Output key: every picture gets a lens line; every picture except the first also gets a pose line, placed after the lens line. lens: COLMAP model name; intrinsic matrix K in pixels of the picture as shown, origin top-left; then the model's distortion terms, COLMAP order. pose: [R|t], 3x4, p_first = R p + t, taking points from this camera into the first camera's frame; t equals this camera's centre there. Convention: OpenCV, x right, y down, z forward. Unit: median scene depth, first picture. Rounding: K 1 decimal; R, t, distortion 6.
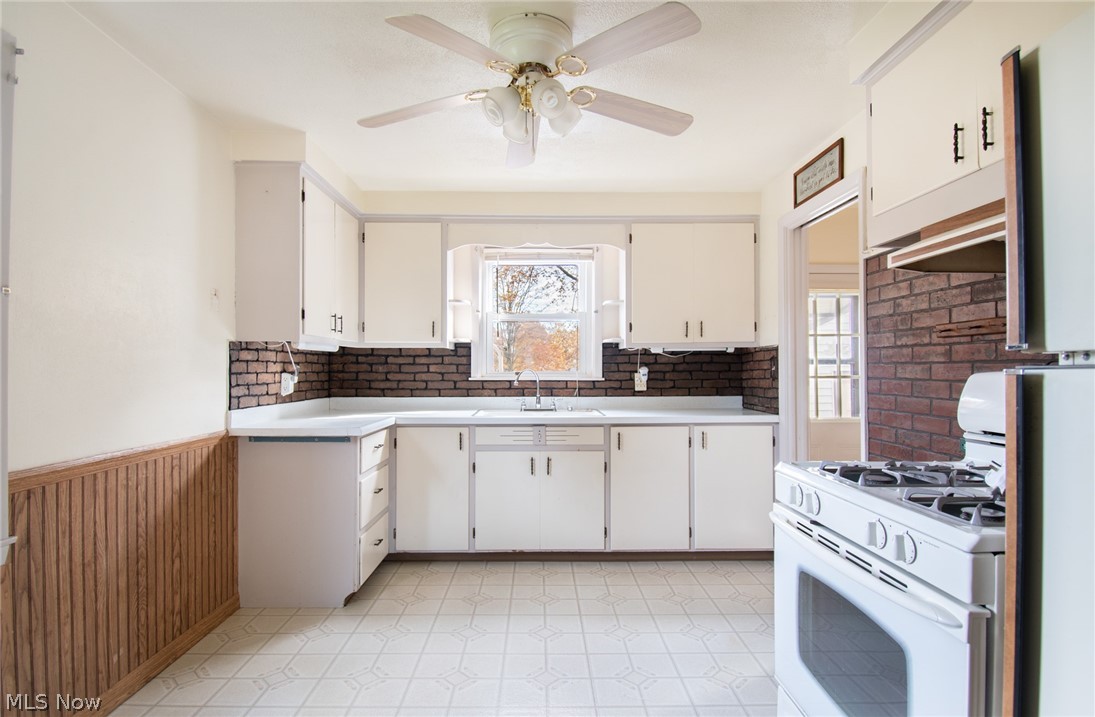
lens RADIAL K [[559.5, 0, 552.7], [0, 559.5, 361.6], [0, 0, 1]] dist [0.022259, -0.025197]
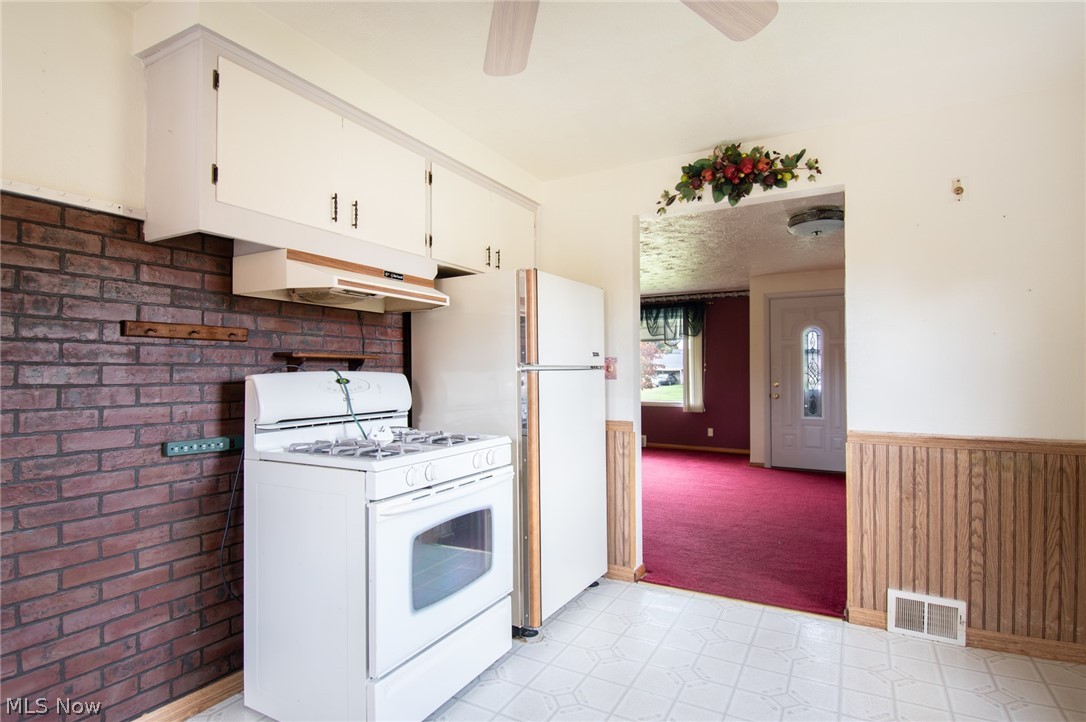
lens RADIAL K [[554.5, 0, 540.7], [0, 554.5, 364.6], [0, 0, 1]] dist [0.026672, -0.031129]
pose [[-0.860615, 0.010891, 0.509140, -0.192291], [-0.002322, 0.999677, -0.025308, 0.014267], [-0.509251, -0.022962, -0.860311, 0.901111]]
